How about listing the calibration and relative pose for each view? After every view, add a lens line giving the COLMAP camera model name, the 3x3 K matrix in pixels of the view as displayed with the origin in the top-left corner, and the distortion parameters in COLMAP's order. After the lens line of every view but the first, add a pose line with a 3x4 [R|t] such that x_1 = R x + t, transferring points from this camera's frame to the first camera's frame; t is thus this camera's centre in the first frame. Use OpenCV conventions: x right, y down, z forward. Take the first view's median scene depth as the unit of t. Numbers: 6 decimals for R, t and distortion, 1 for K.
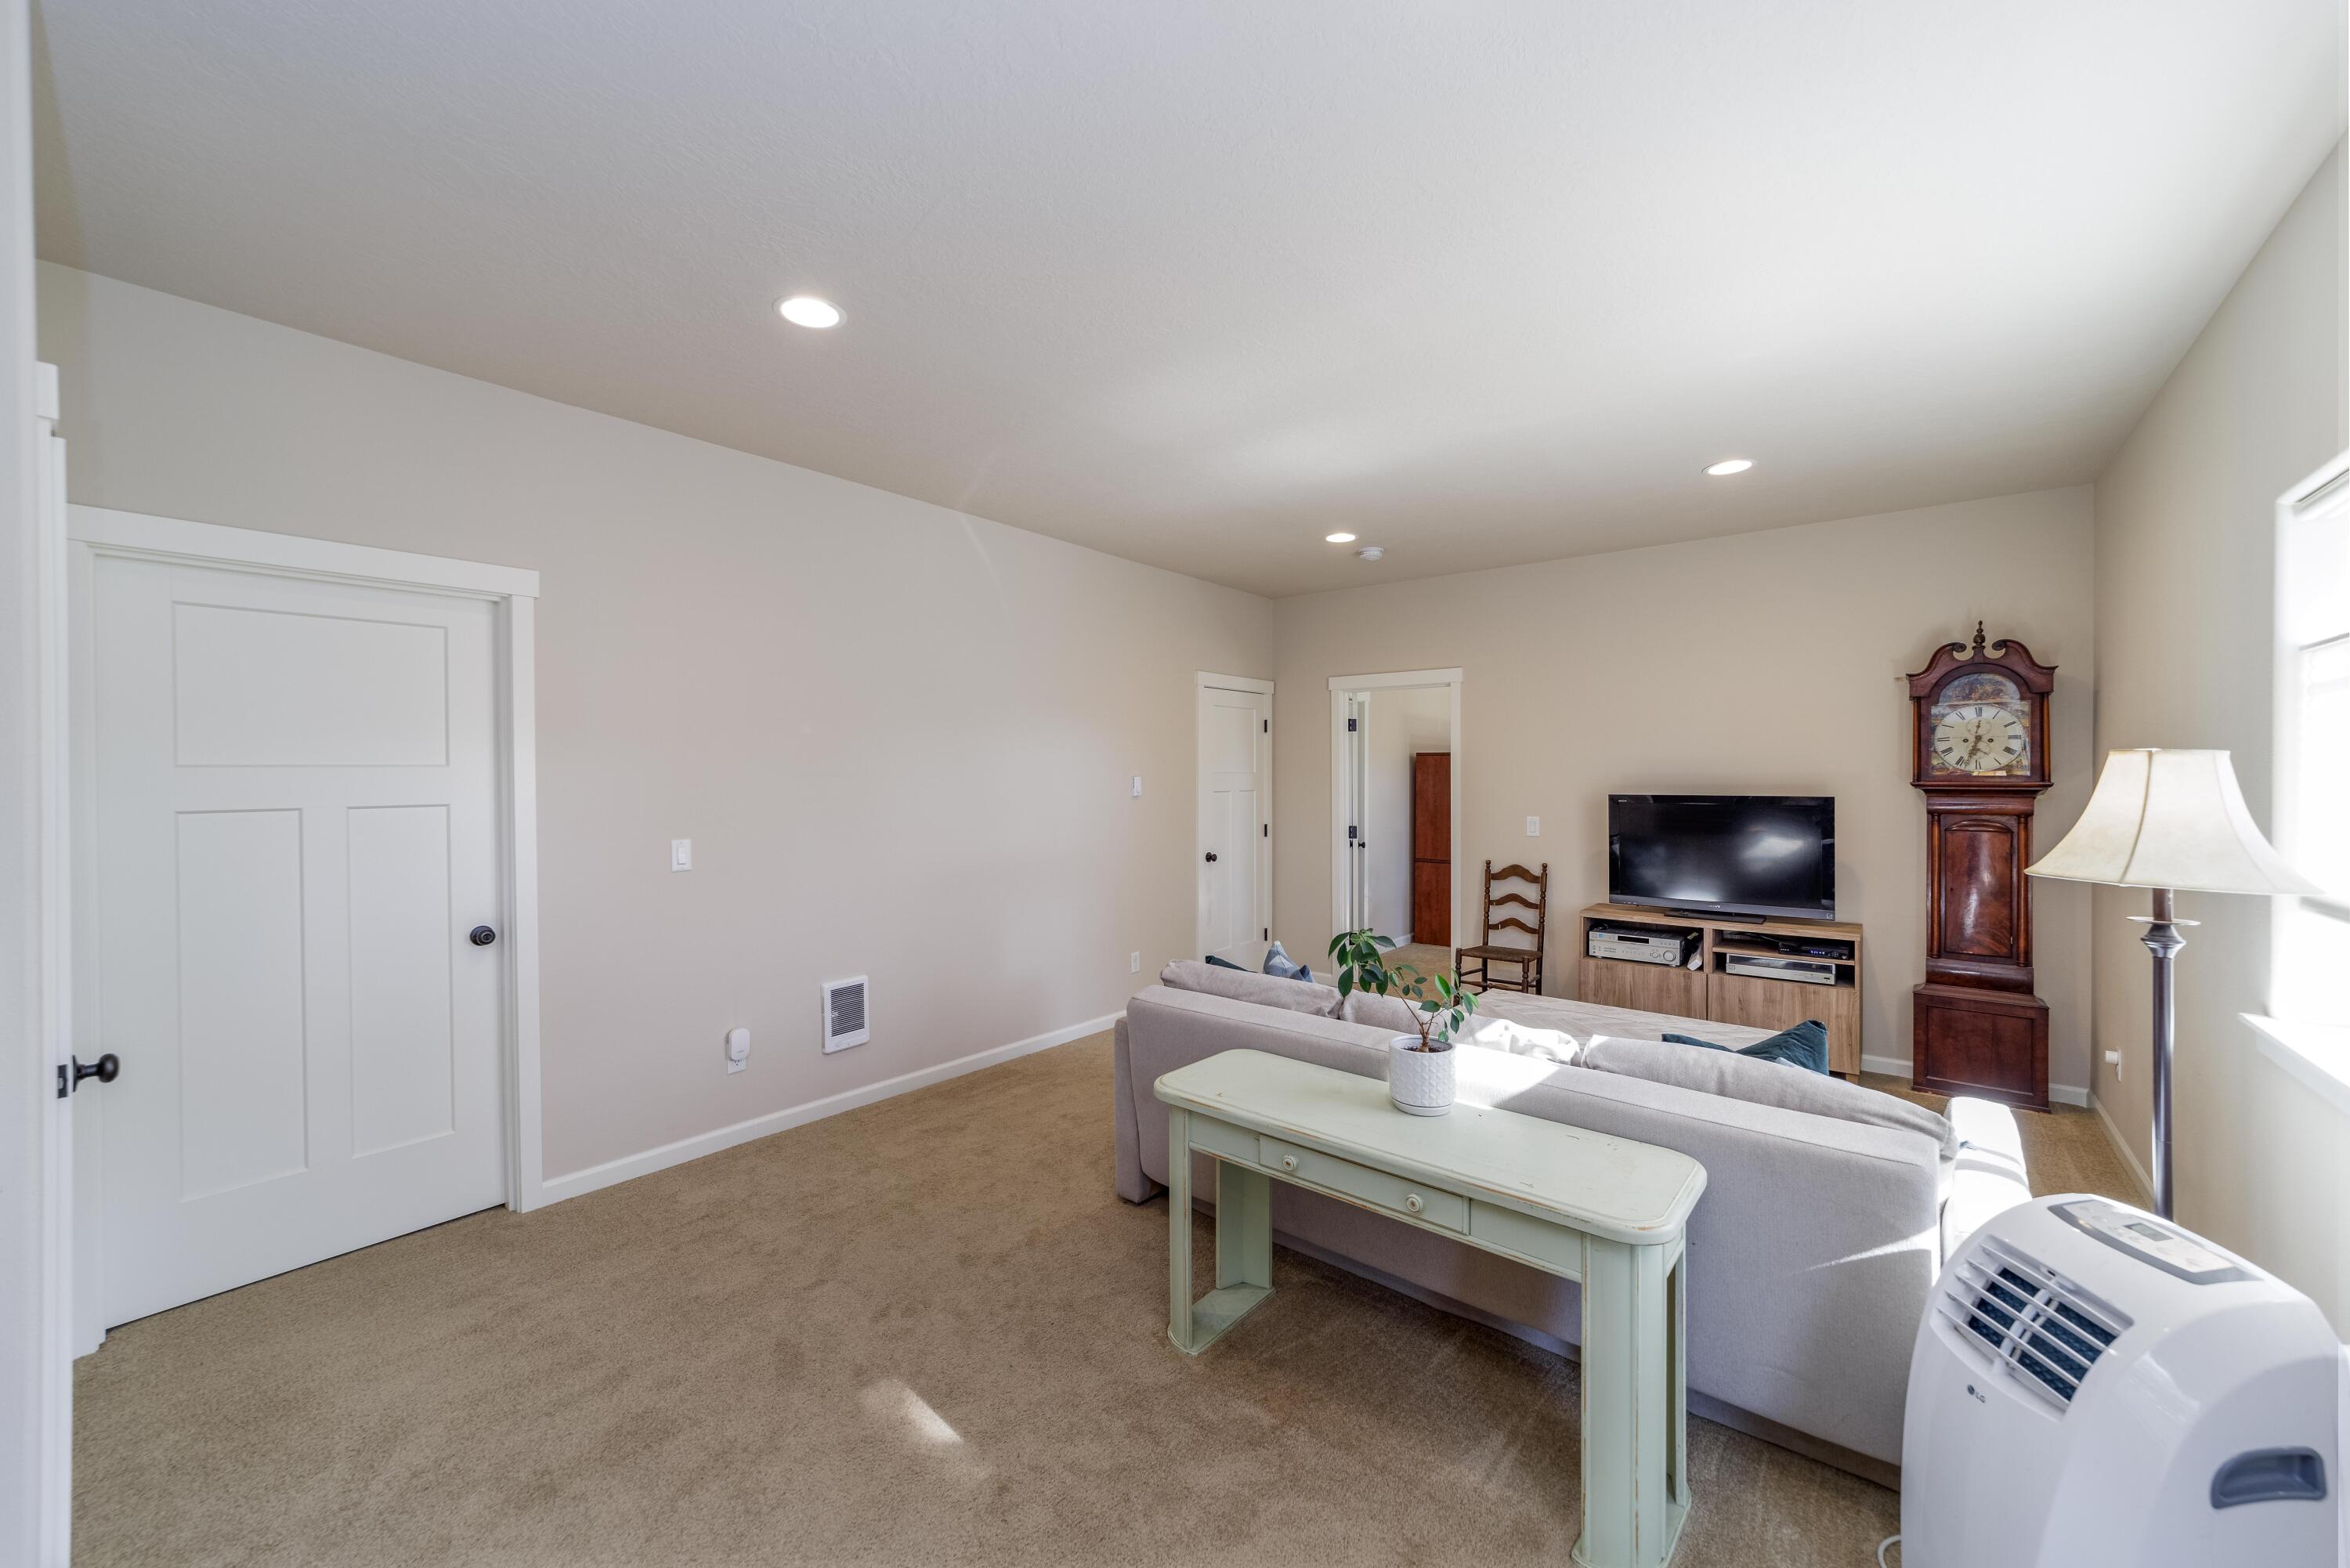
lens RADIAL K [[894.9, 0, 1155.1], [0, 894.9, 775.8], [0, 0, 1]] dist [-0.015438, 0.006197]
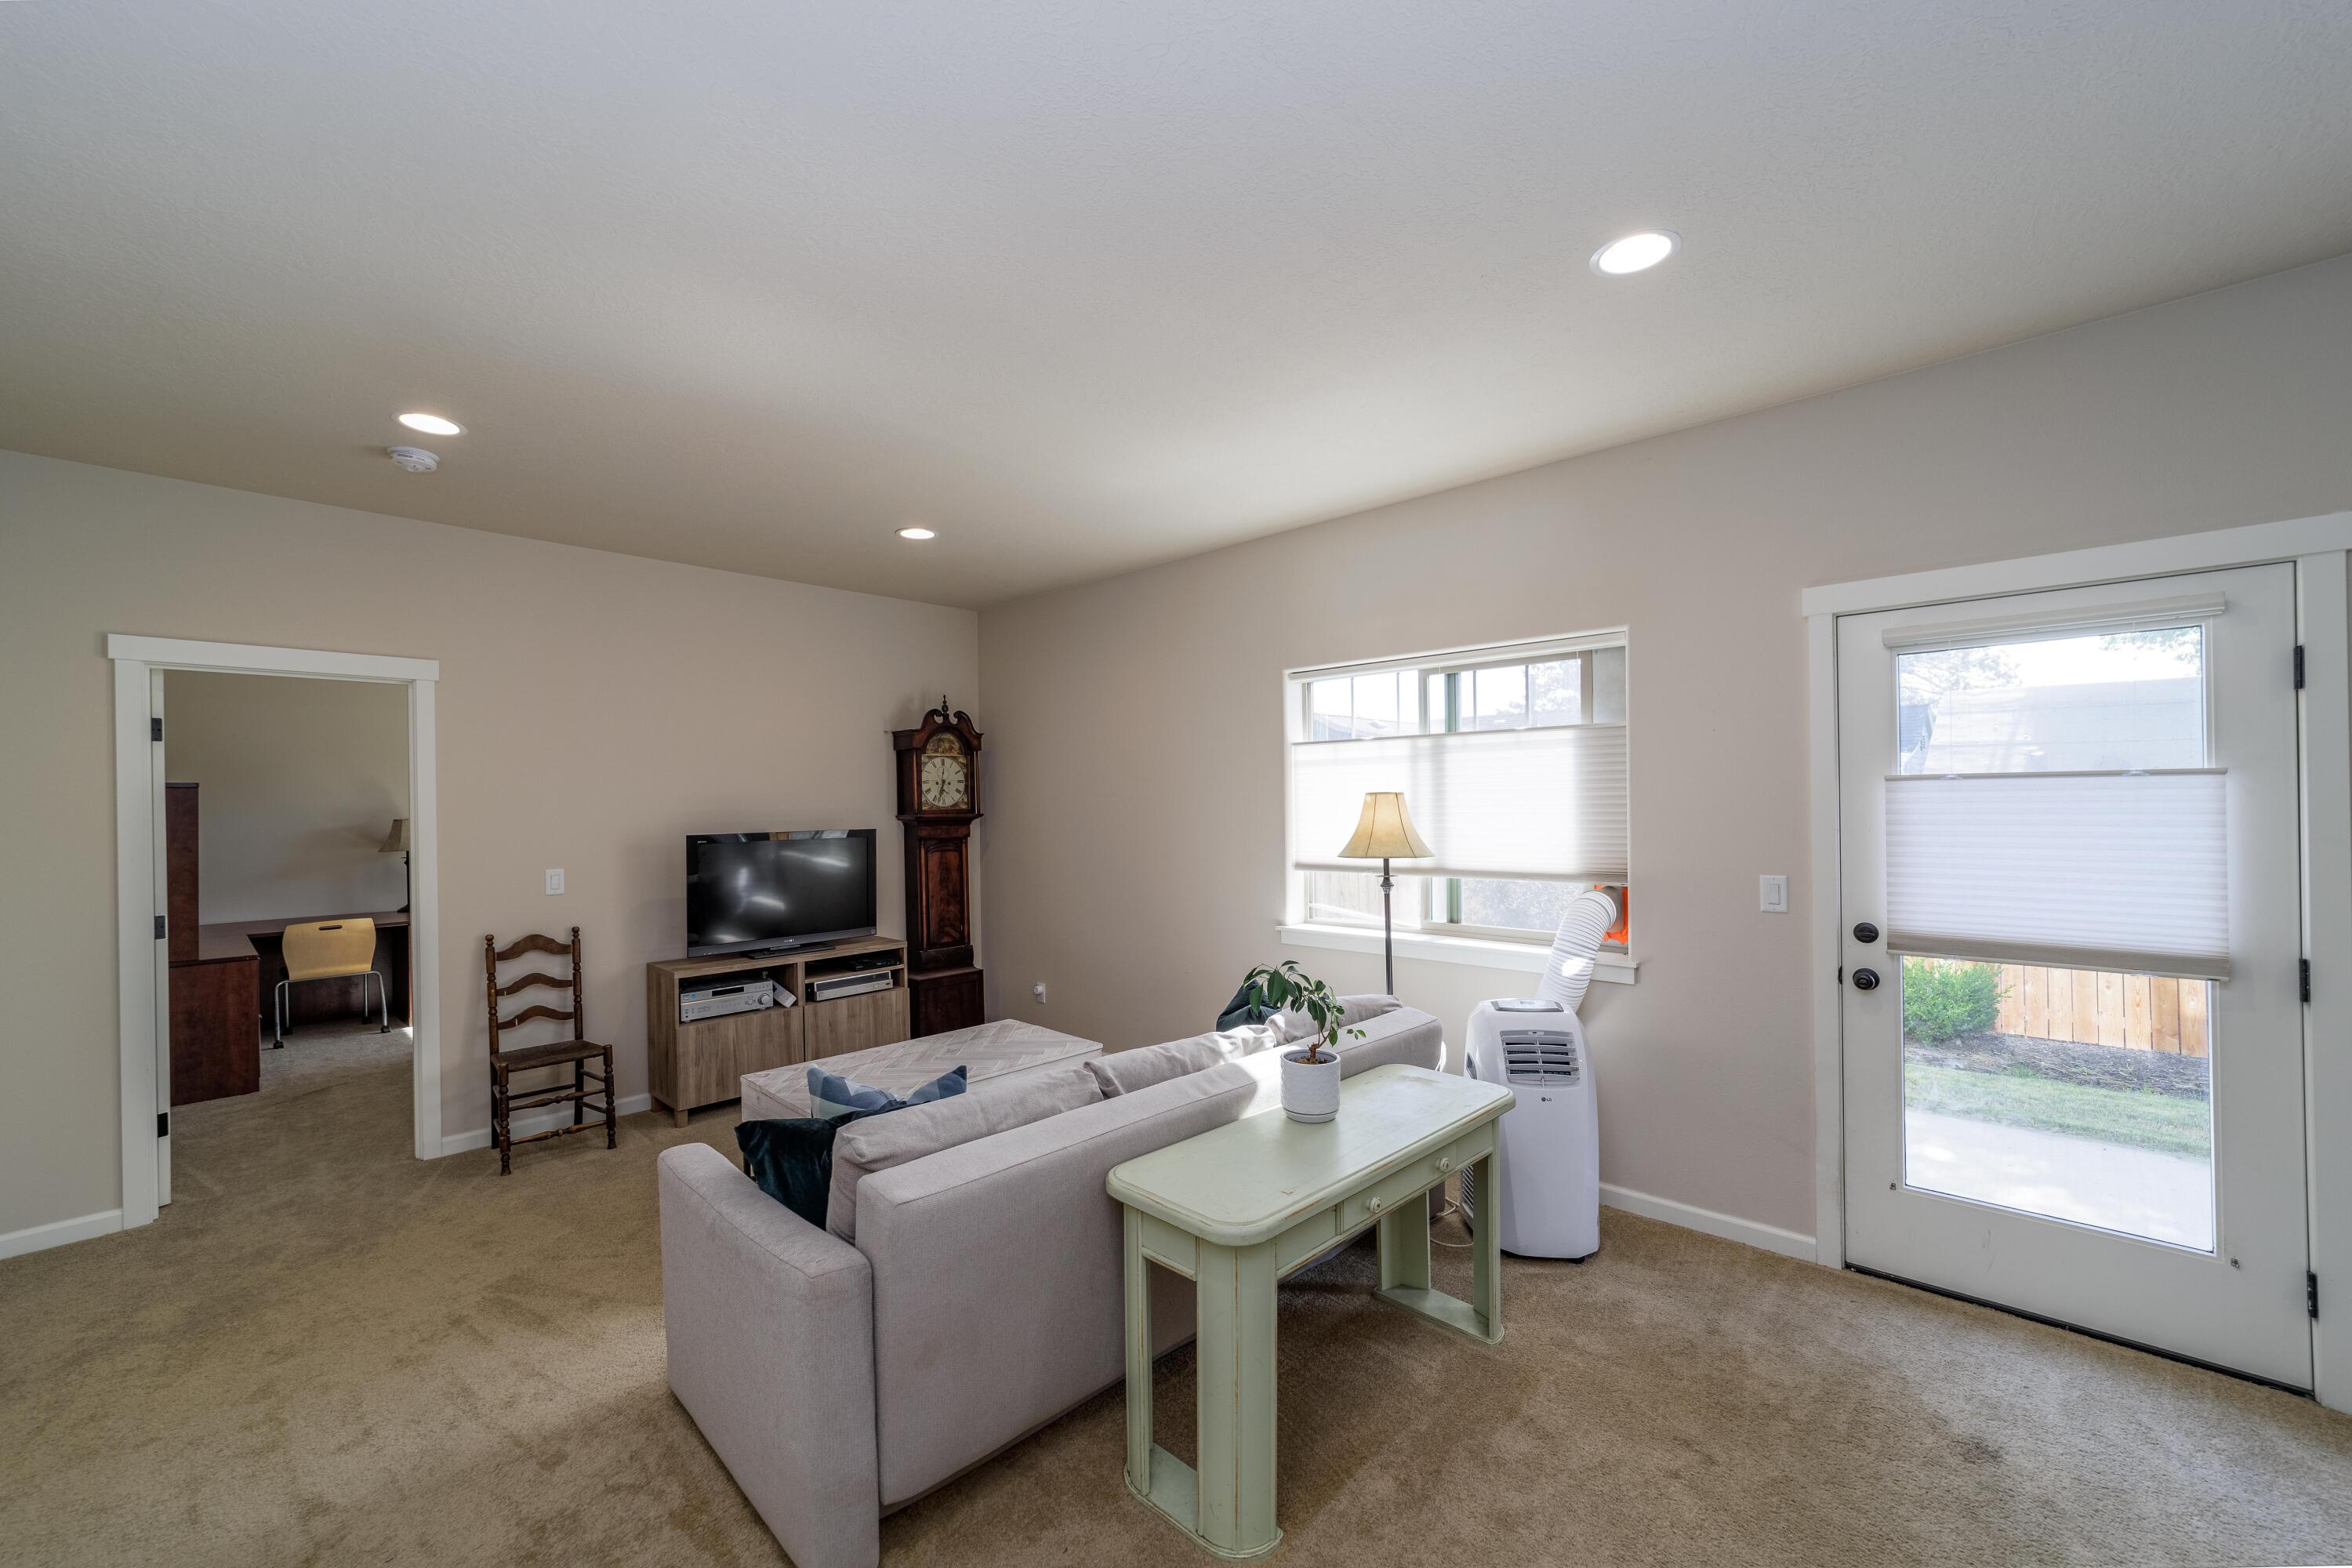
lens RADIAL K [[895.8, 0, 1160.1], [0, 895.8, 800.1], [0, 0, 1]] dist [-0.015438, 0.006197]
pose [[0.097872, 0.006005, 0.995181, -0.367561], [0.017385, 0.999819, -0.007742, 0.001671], [-0.995047, 0.018059, 0.097750, 0.505361]]
